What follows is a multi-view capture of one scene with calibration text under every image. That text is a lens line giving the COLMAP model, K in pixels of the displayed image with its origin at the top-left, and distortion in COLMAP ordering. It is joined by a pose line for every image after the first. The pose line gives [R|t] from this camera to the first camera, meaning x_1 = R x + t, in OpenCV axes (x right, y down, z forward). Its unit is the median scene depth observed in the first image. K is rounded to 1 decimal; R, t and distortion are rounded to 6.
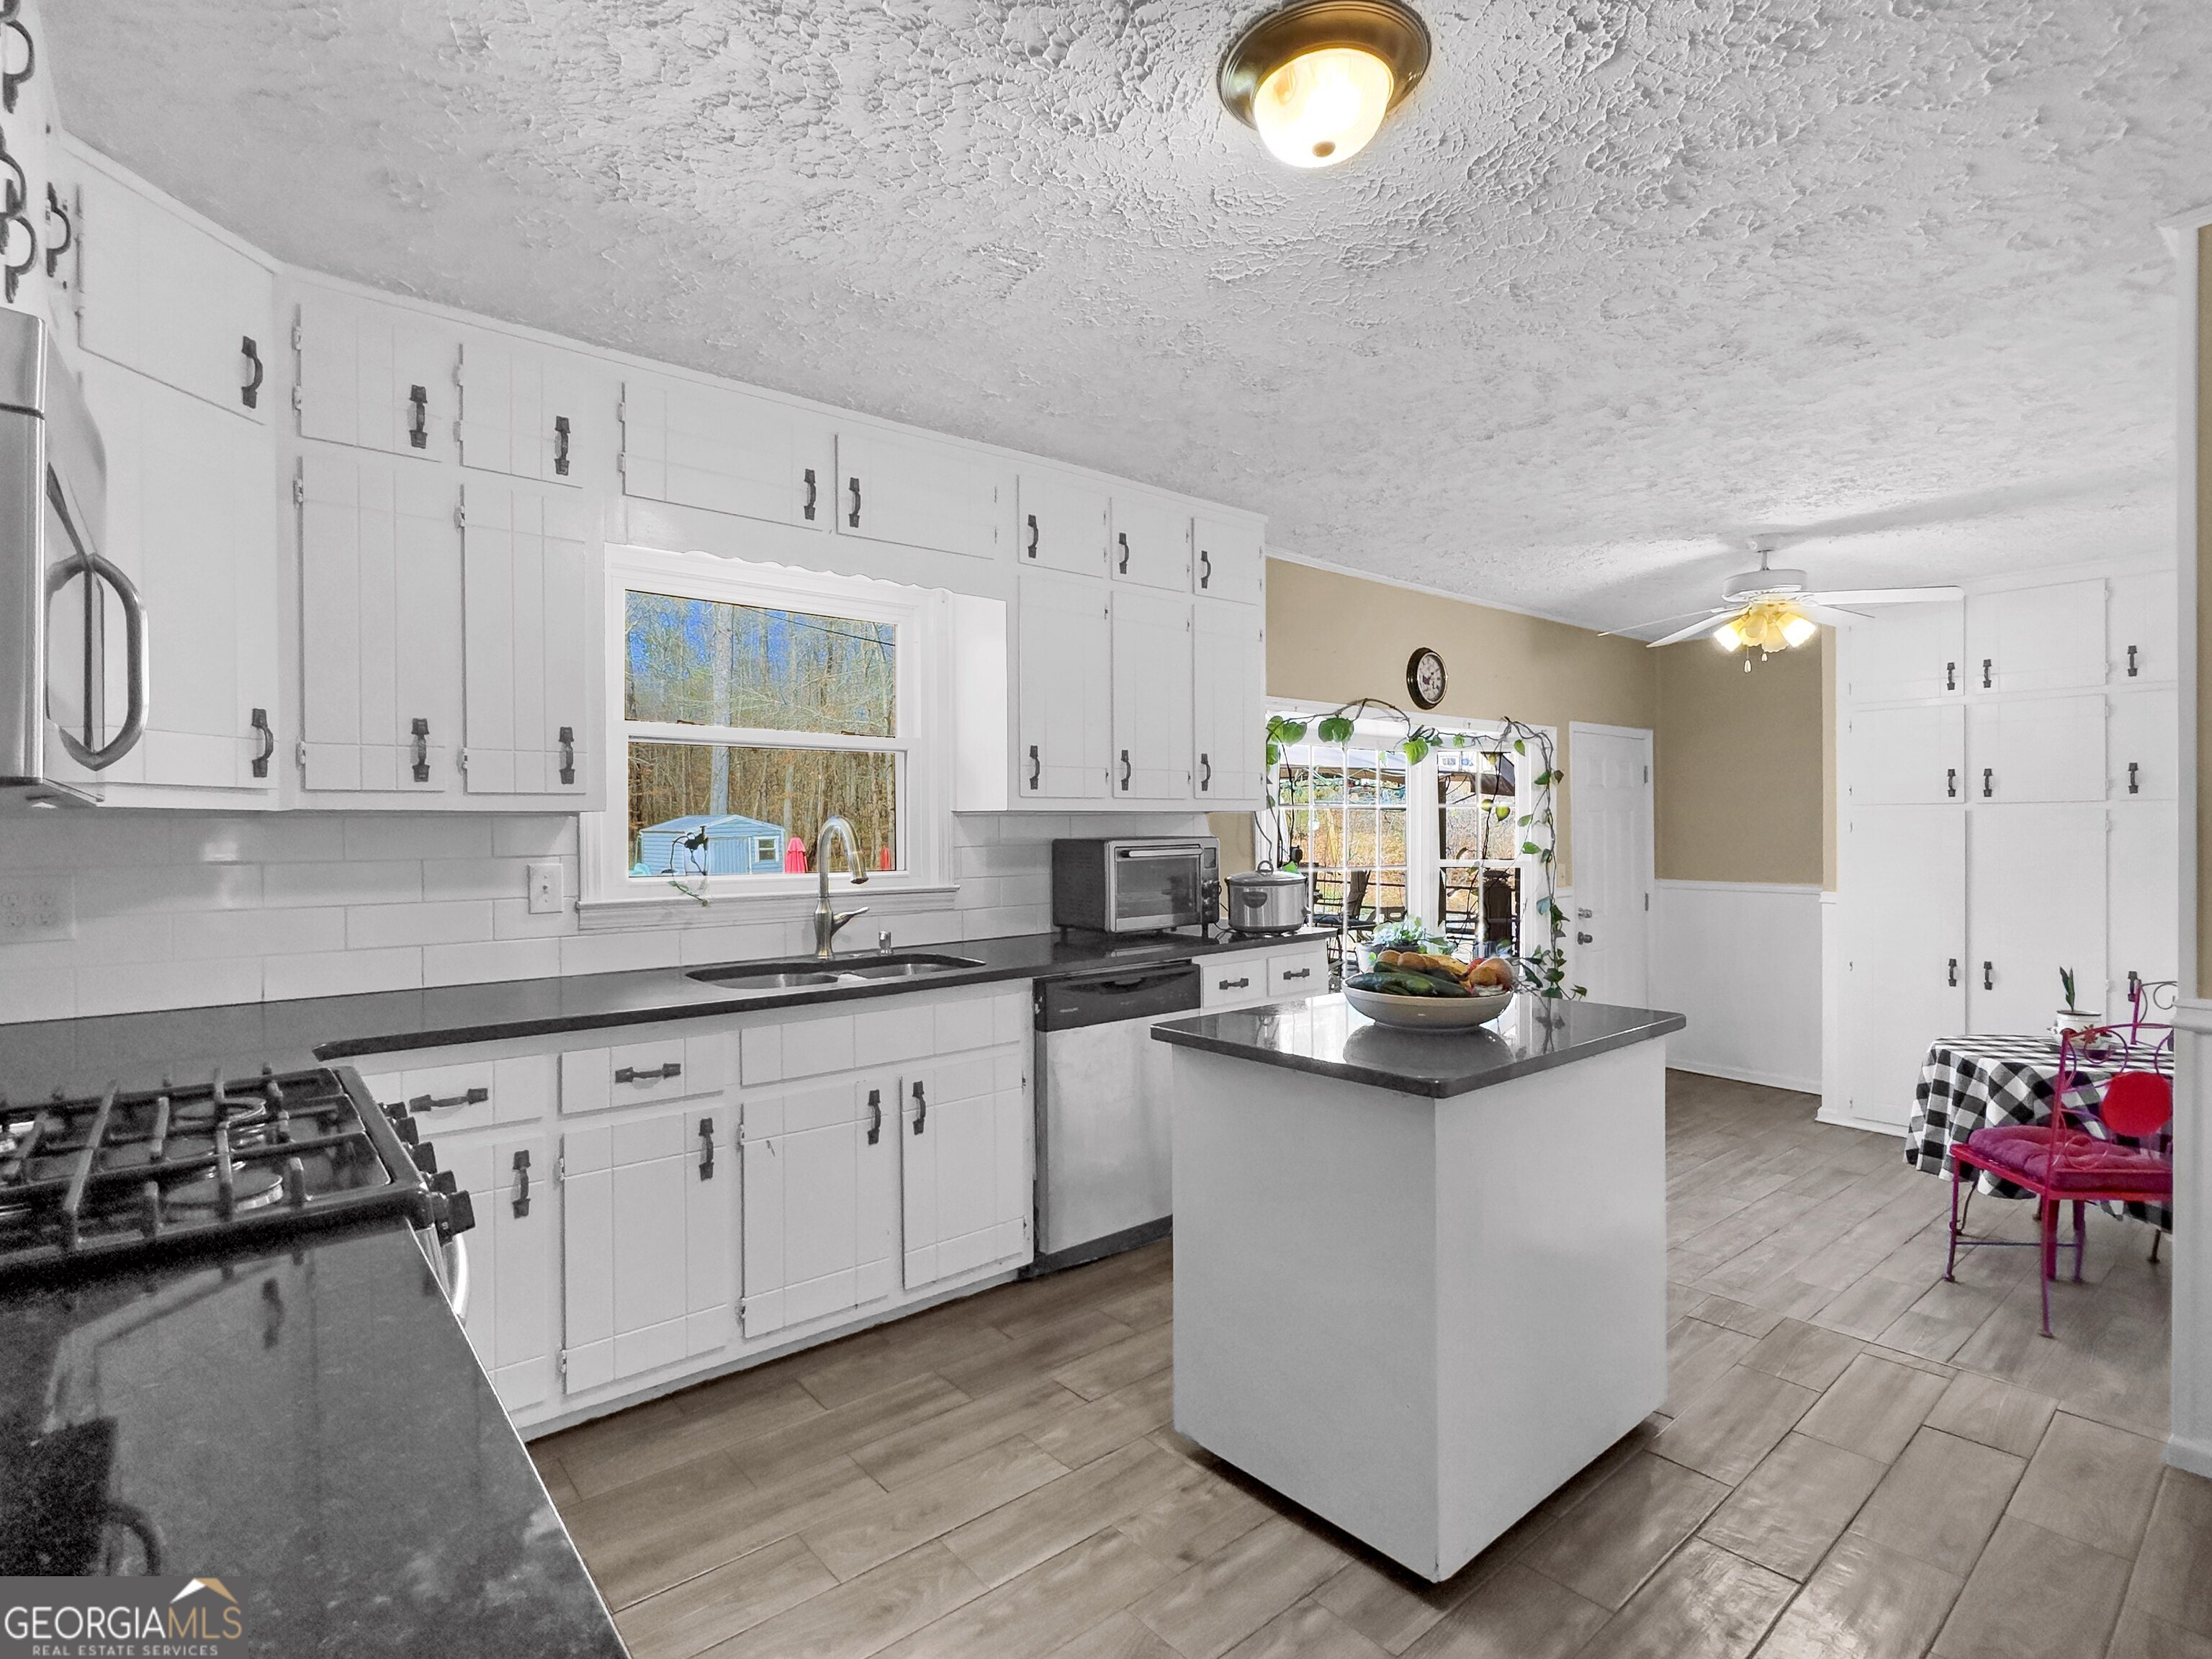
lens RADIAL K [[1085.5, 0, 1106.9], [0, 1085.5, 833.3], [0, 0, 1]] dist [-0.002114, -0.000786]
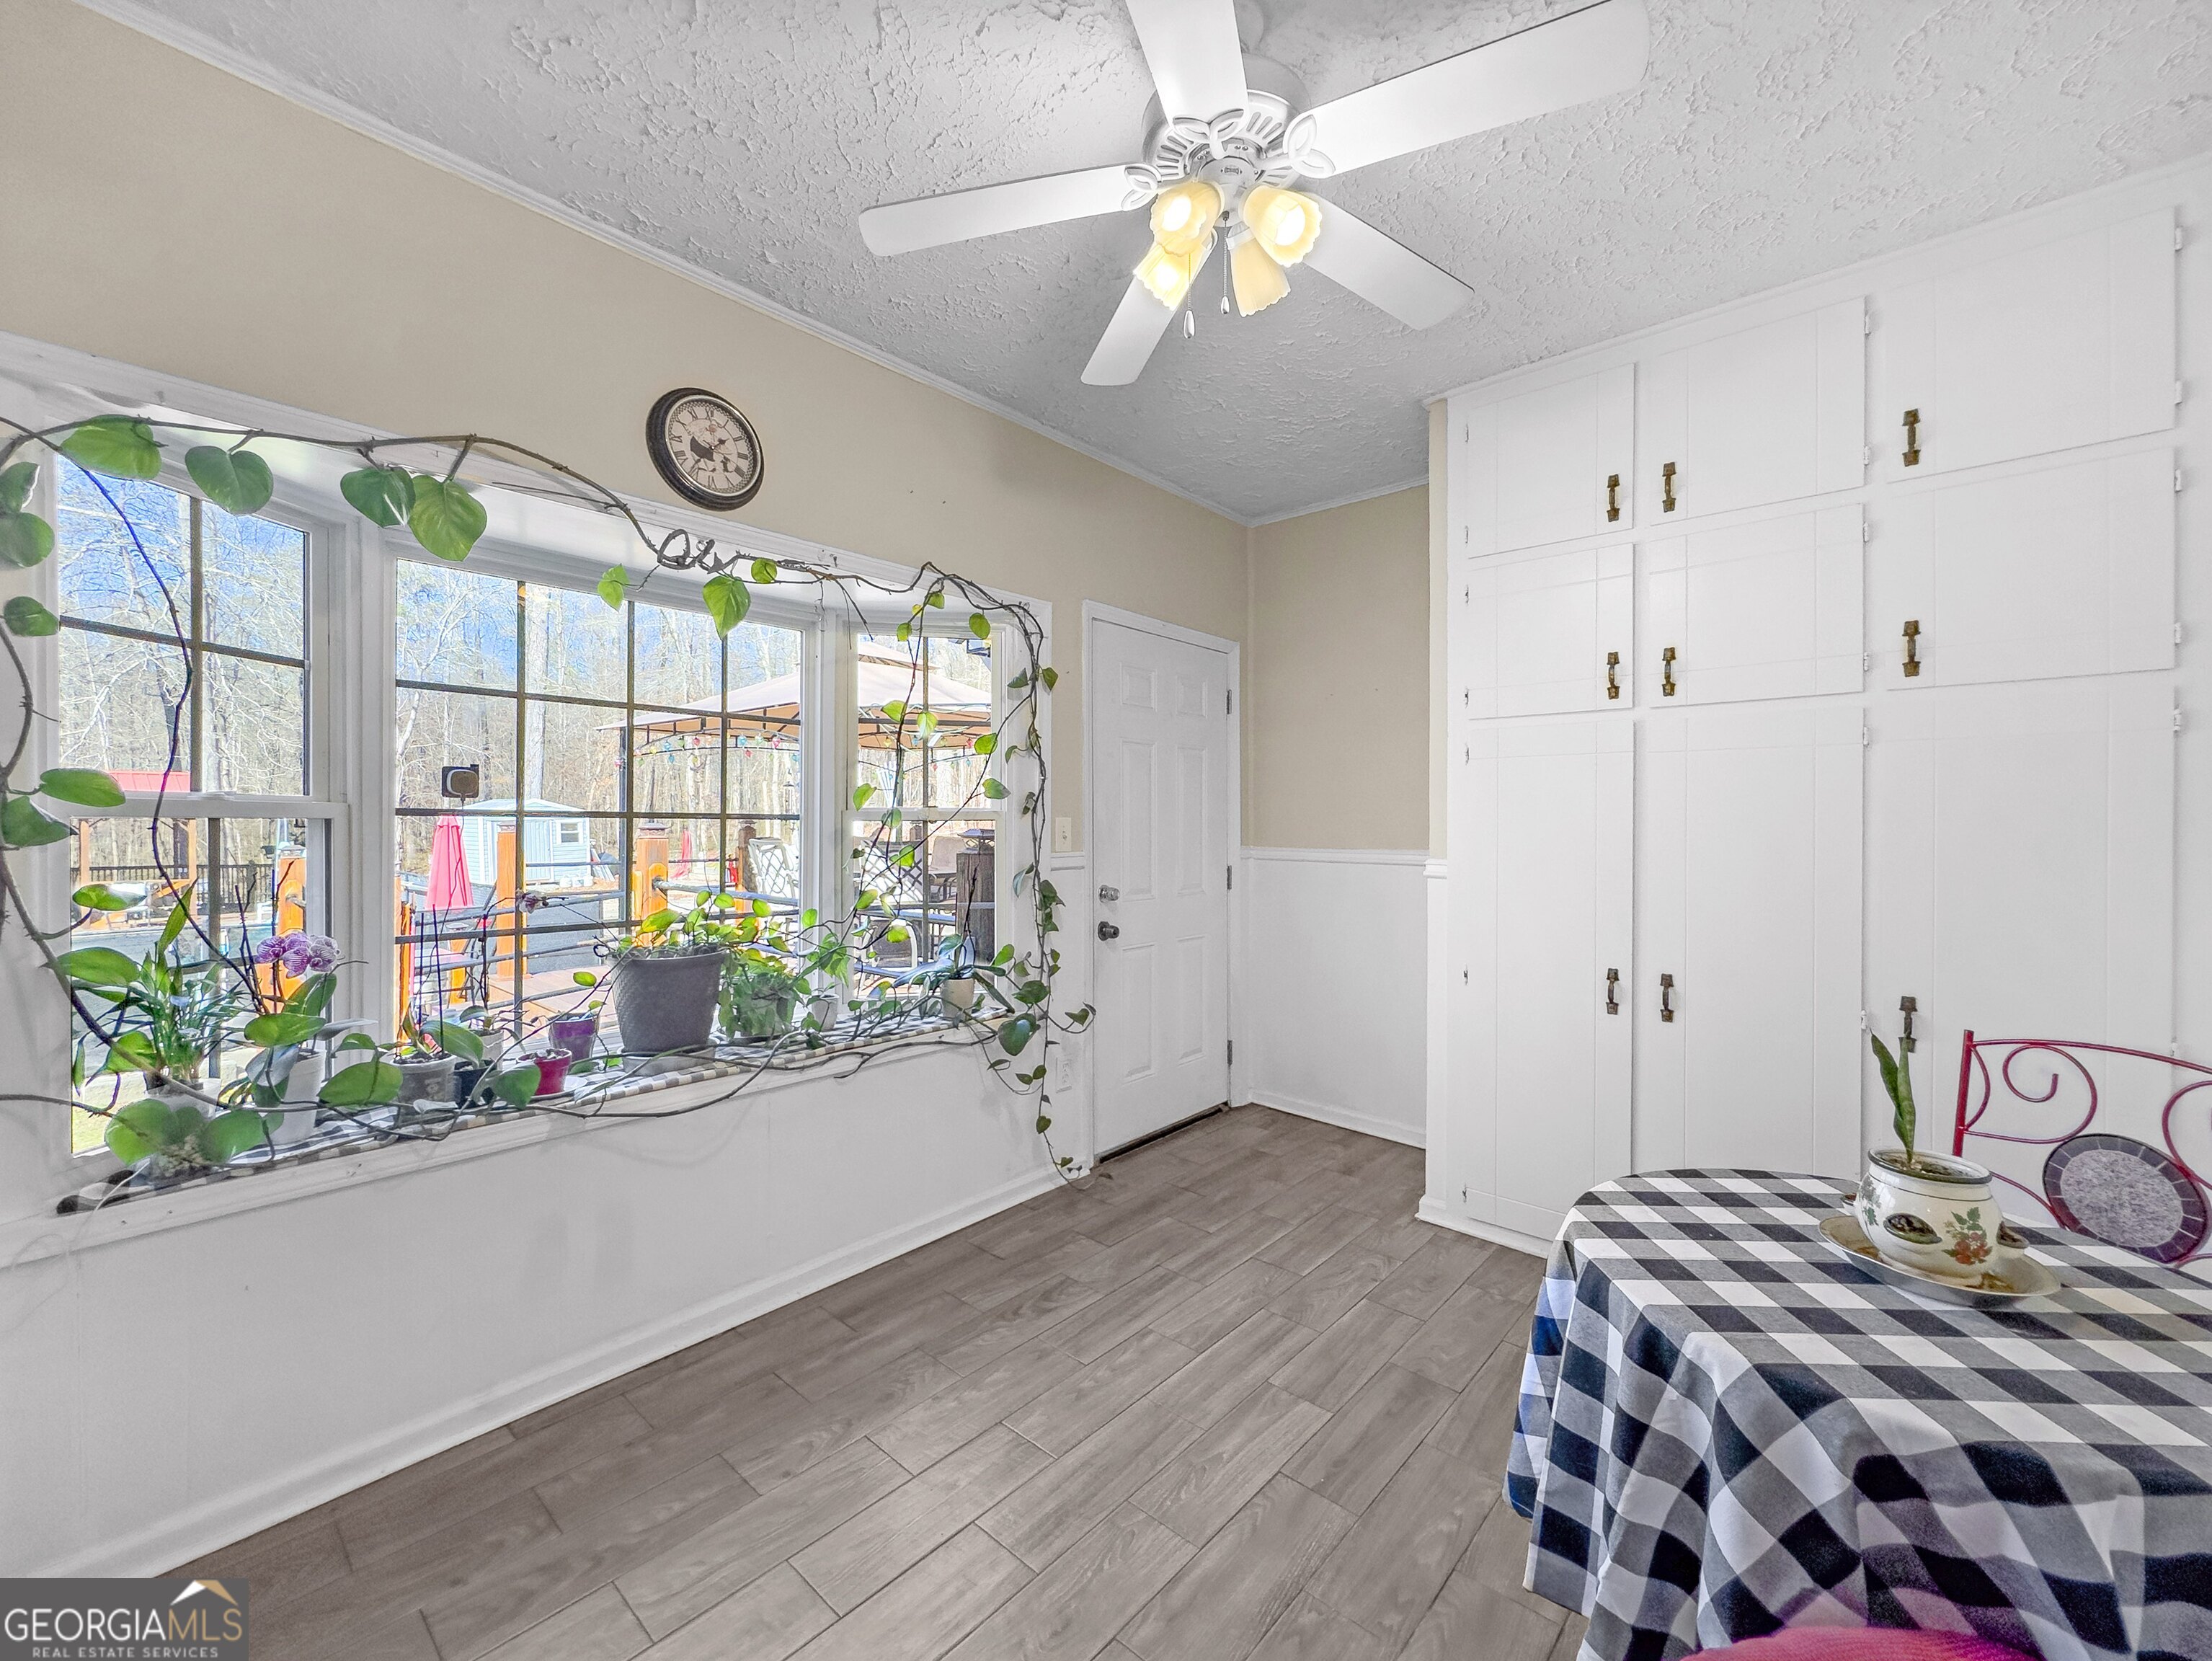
lens RADIAL K [[893.0, 0, 1105.0], [0, 893.0, 826.9], [0, 0, 1]] dist [-0.003151, 0.000247]
pose [[0.989101, 0.007186, 0.147061, 0.498264], [-0.007312, 0.999973, 0.000312, 0.045762], [-0.147055, -0.001384, 0.989127, 0.642084]]
